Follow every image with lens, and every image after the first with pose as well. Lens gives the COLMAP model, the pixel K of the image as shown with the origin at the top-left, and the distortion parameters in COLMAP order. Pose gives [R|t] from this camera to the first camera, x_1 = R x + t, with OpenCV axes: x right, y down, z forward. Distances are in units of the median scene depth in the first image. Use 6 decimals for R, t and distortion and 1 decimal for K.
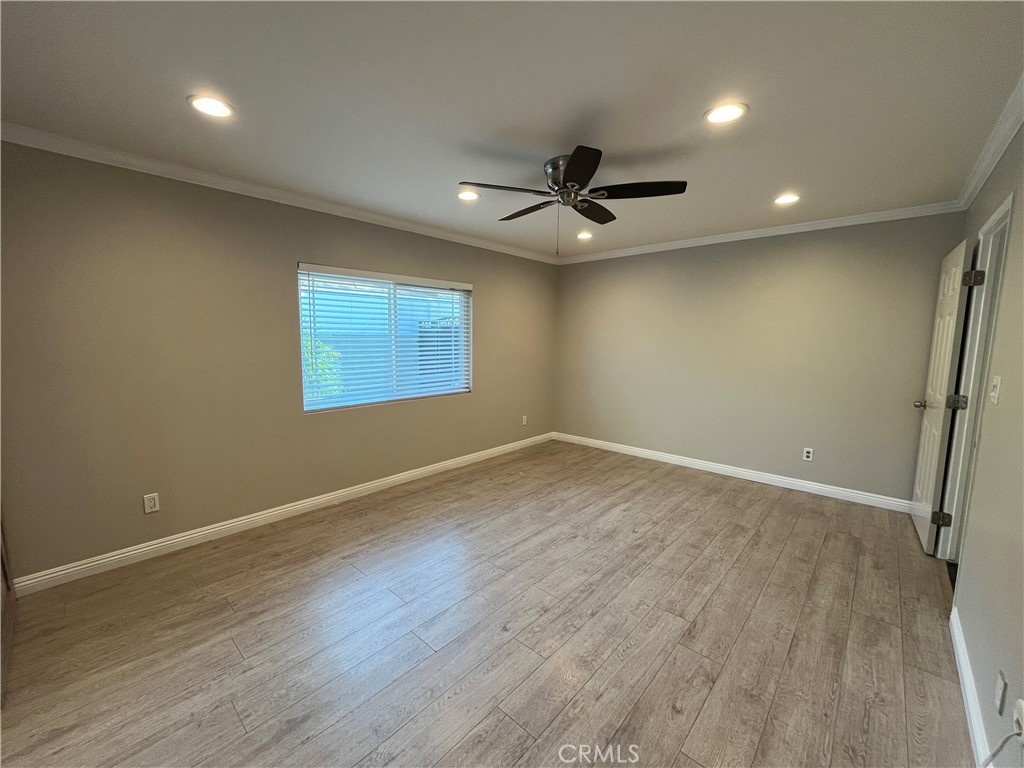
lens RADIAL K [[413.8, 0, 504.3], [0, 413.8, 383.2], [0, 0, 1]] dist [-0.003849, 0.000872]
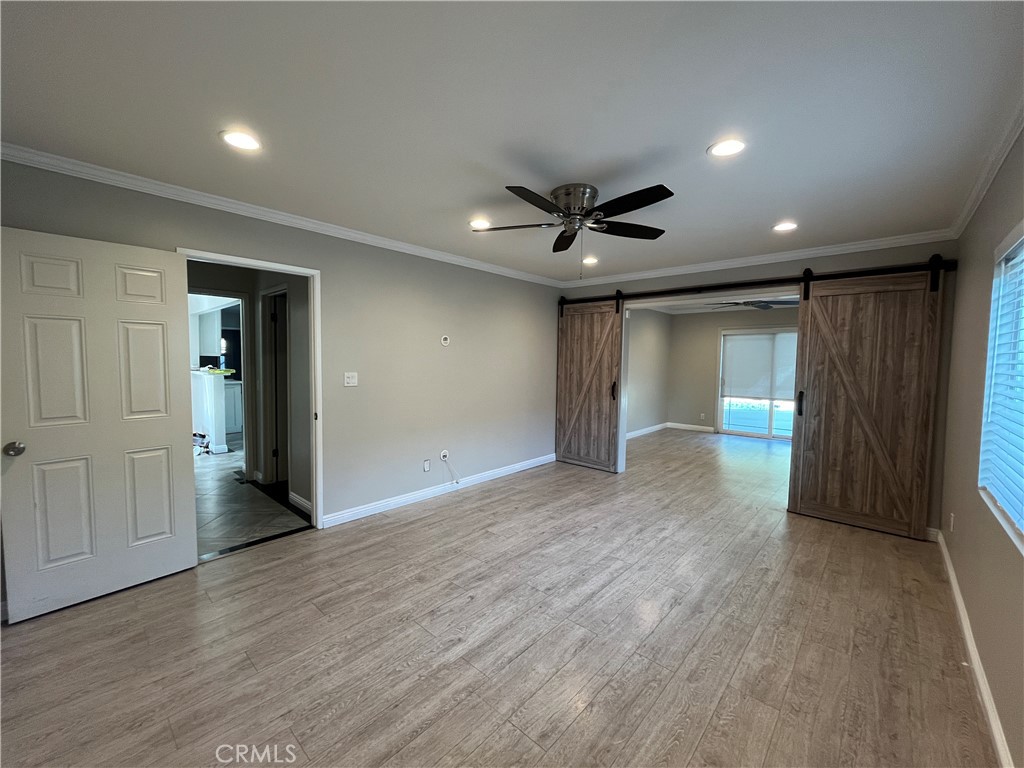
lens RADIAL K [[413.8, 0, 508.2], [0, 413.8, 381.0], [0, 0, 1]] dist [-0.003849, 0.000872]
pose [[-0.999726, -0.022385, -0.006860, 0.284065], [-0.023224, 0.985272, 0.169413, -0.209422], [0.002967, 0.169526, -0.985521, 1.878680]]
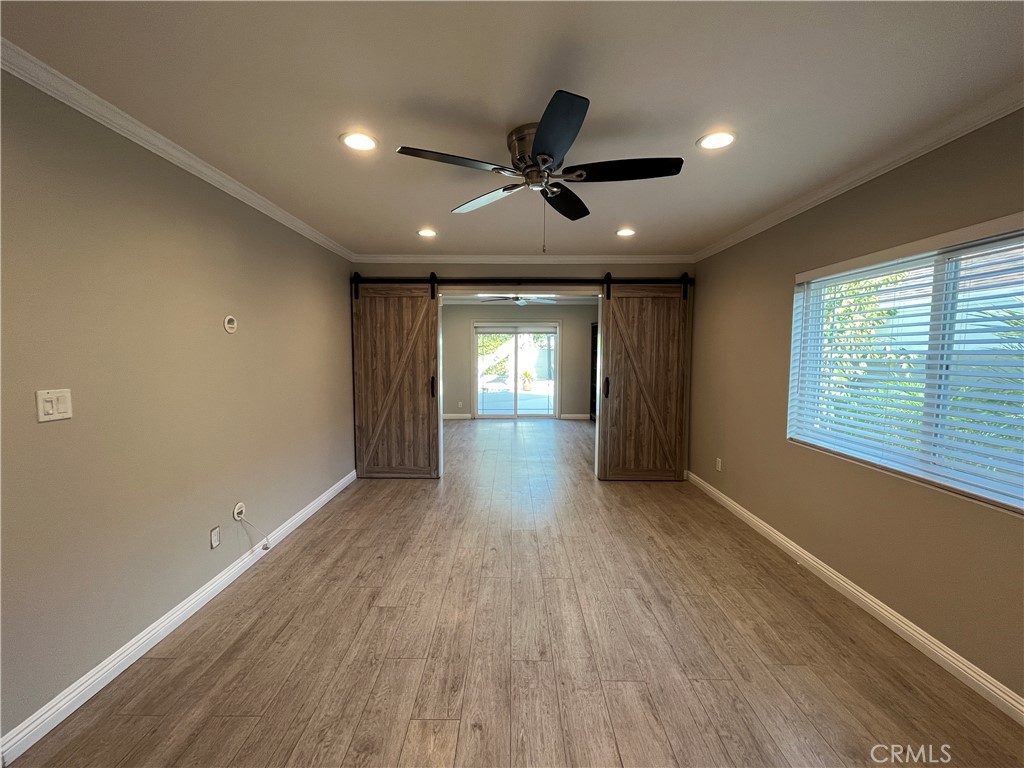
lens RADIAL K [[413.8, 0, 508.9], [0, 413.8, 380.6], [0, 0, 1]] dist [-0.003849, 0.000872]
pose [[-0.738280, 0.036575, -0.673502, 0.676229], [-0.088199, 0.984720, 0.150158, -0.161027], [0.668702, 0.170261, -0.723774, 1.449997]]
